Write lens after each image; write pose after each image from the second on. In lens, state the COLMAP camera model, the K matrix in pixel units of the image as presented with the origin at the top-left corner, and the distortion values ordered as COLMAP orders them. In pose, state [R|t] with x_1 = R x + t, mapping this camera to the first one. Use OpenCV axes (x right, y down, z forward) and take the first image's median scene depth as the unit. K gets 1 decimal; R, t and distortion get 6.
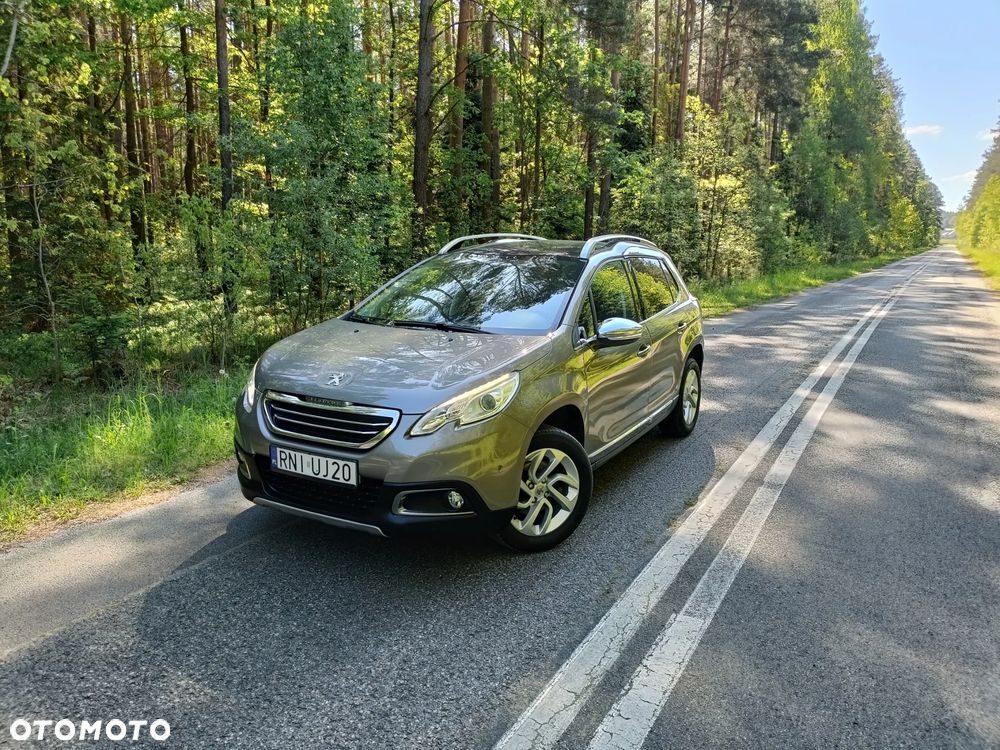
lens RADIAL K [[731.9, 0, 502.6], [0, 731.9, 376.0], [0, 0, 1]] dist [0.031367, -0.018981]
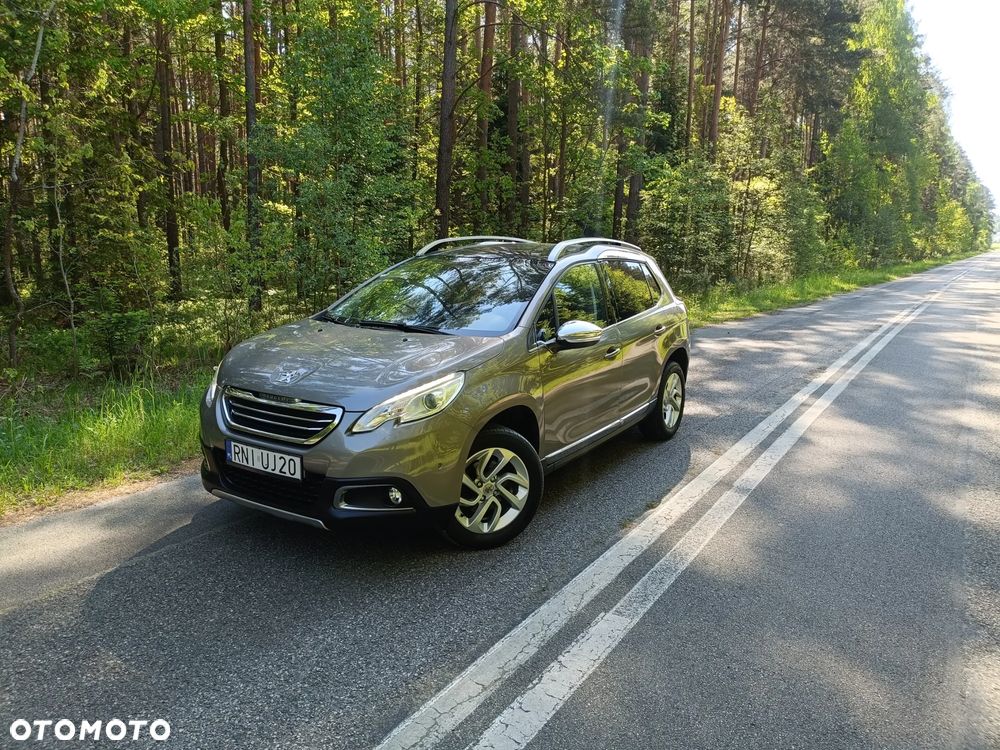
lens RADIAL K [[731.9, 0, 500.9], [0, 731.9, 374.2], [0, 0, 1]] dist [0.031367, -0.018981]
pose [[0.998655, 0.015757, -0.049399, 0.089550], [-0.015948, 0.999867, -0.003479, -0.000161], [0.049338, 0.004262, 0.998773, -0.014215]]
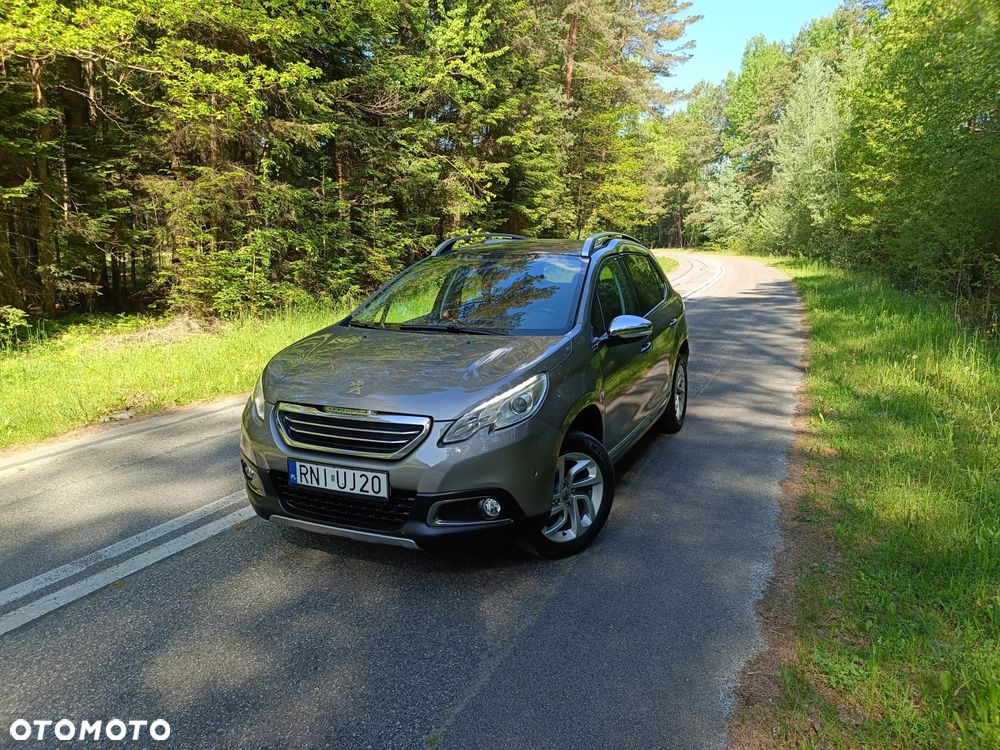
lens RADIAL K [[731.9, 0, 495.4], [0, 731.9, 375.8], [0, 0, 1]] dist [0.031367, -0.018981]
pose [[0.996428, -0.036109, 0.076331, -0.086336], [0.036384, 0.999335, -0.002222, -0.001500], [-0.076200, 0.004992, 0.997080, 0.023851]]
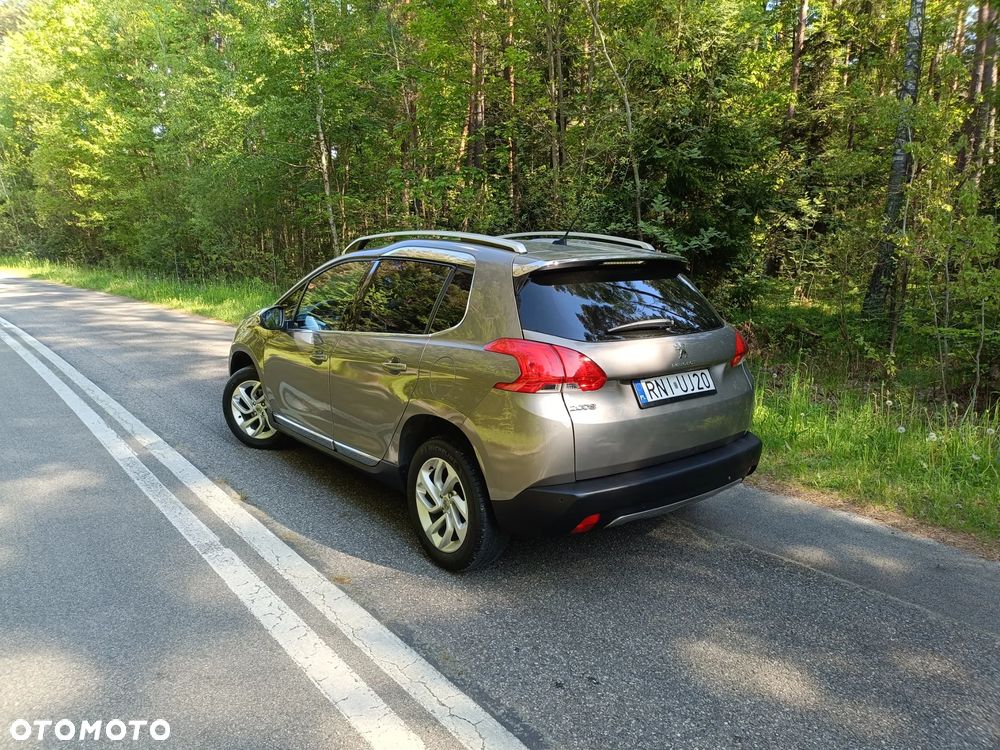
lens RADIAL K [[731.9, 0, 493.4], [0, 731.9, 376.1], [0, 0, 1]] dist [0.031367, -0.018981]
pose [[0.405179, -0.191646, 0.893925, -1.010368], [0.177729, 0.975640, 0.128607, -0.055301], [-0.896796, 0.106767, 0.429369, 0.187788]]
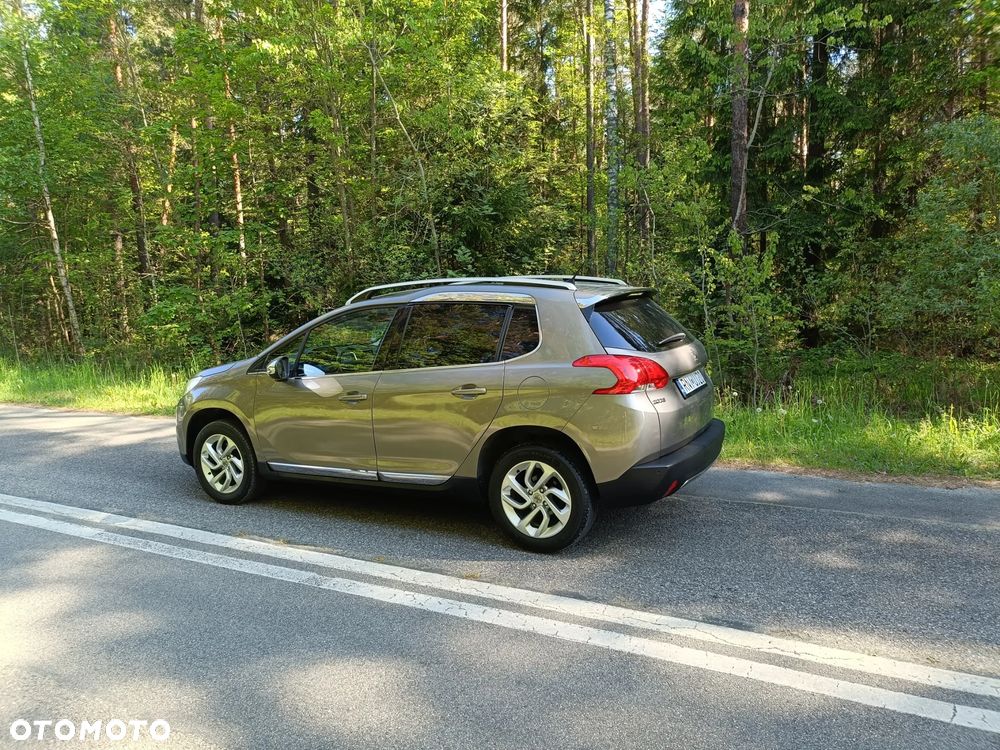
lens RADIAL K [[731.9, 0, 493.7], [0, 731.9, 379.0], [0, 0, 1]] dist [0.031367, -0.018981]
pose [[0.010231, -0.153042, 0.988167, -1.253190], [0.228643, 0.962396, 0.146684, -0.126137], [-0.973457, 0.224437, 0.044838, 0.539147]]
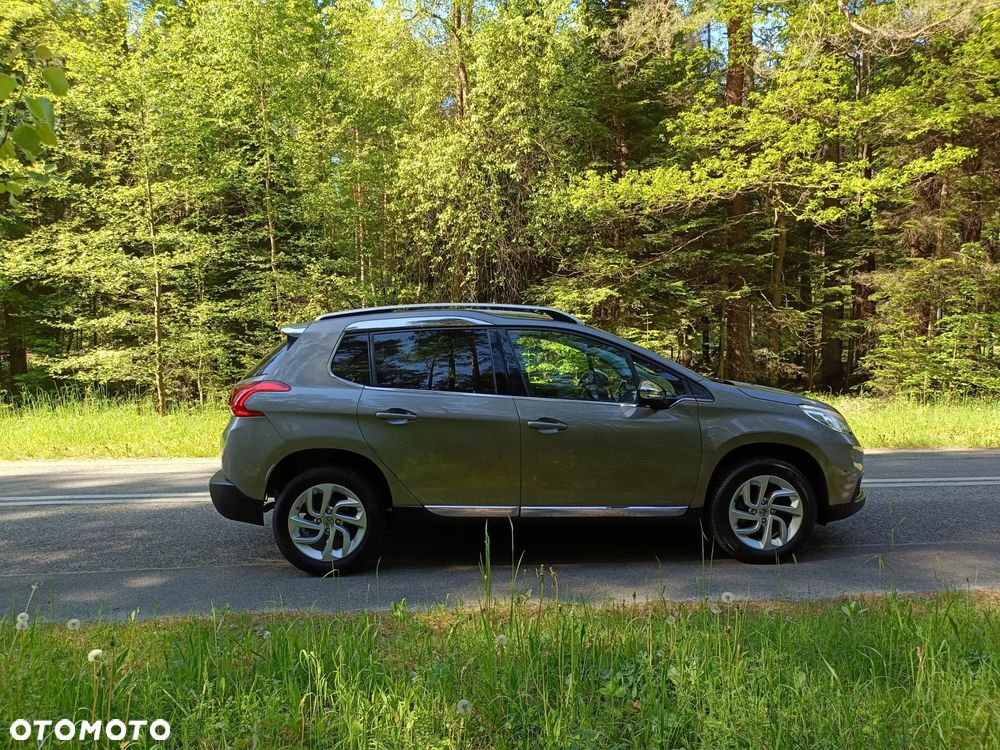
lens RADIAL K [[731.9, 0, 499.2], [0, 731.9, 379.1], [0, 0, 1]] dist [0.031367, -0.018981]
pose [[0.526289, 0.013608, -0.850197, 0.772442], [-0.133336, 0.988823, -0.066711, 0.052072], [0.839786, 0.148471, 0.522222, 0.076054]]
